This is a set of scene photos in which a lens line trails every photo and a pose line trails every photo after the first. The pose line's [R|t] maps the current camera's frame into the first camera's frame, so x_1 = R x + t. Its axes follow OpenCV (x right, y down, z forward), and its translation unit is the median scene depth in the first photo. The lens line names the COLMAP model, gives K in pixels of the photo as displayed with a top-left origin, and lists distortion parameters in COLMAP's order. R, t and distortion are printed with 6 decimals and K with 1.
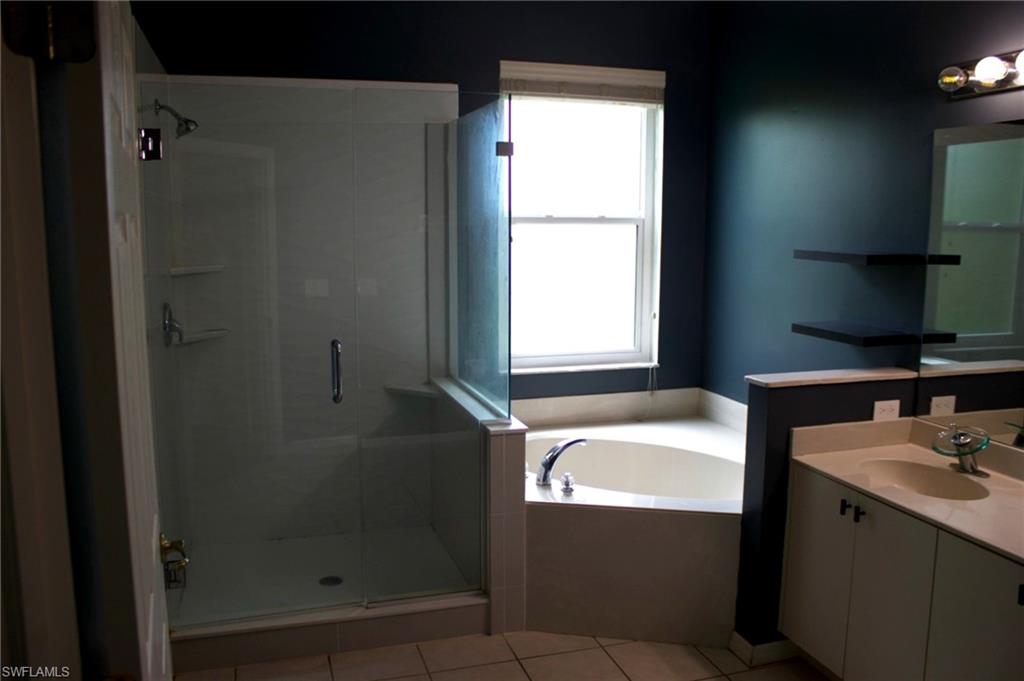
lens RADIAL K [[846.0, 0, 512.0], [0, 846.0, 340.5], [0, 0, 1]] dist [-0.165785, 0.144454]
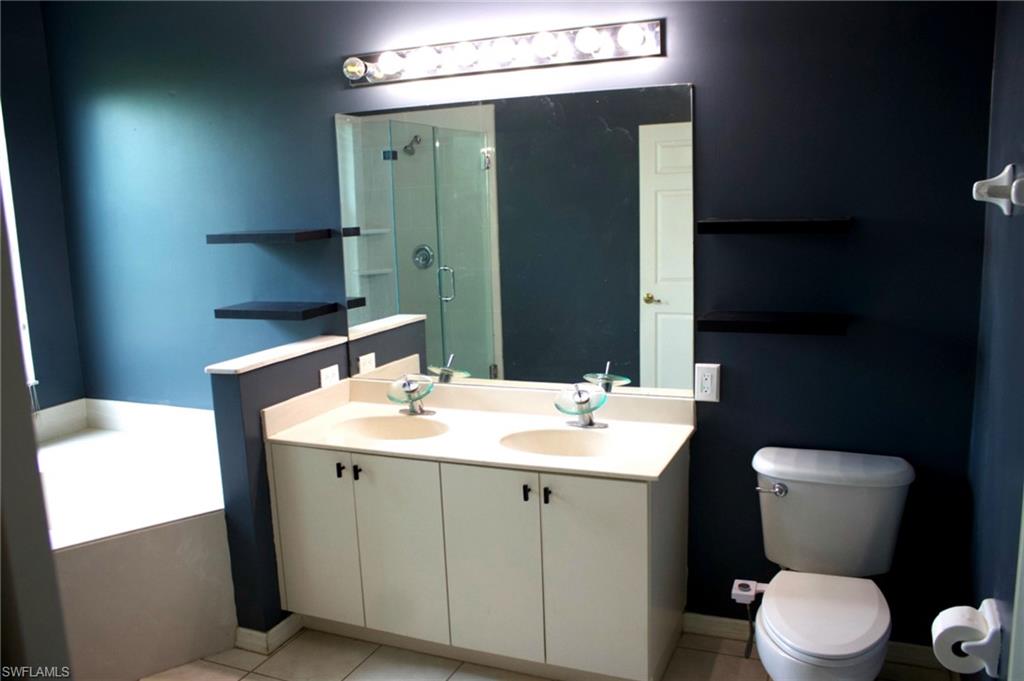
lens RADIAL K [[846.0, 0, 512.0], [0, 846.0, 340.5], [0, 0, 1]] dist [-0.165785, 0.144454]
pose [[0.644154, -0.153711, 0.749292, -0.204314], [0.144333, 0.986428, 0.078276, -0.012020], [-0.751155, 0.057725, 0.657598, 0.102157]]
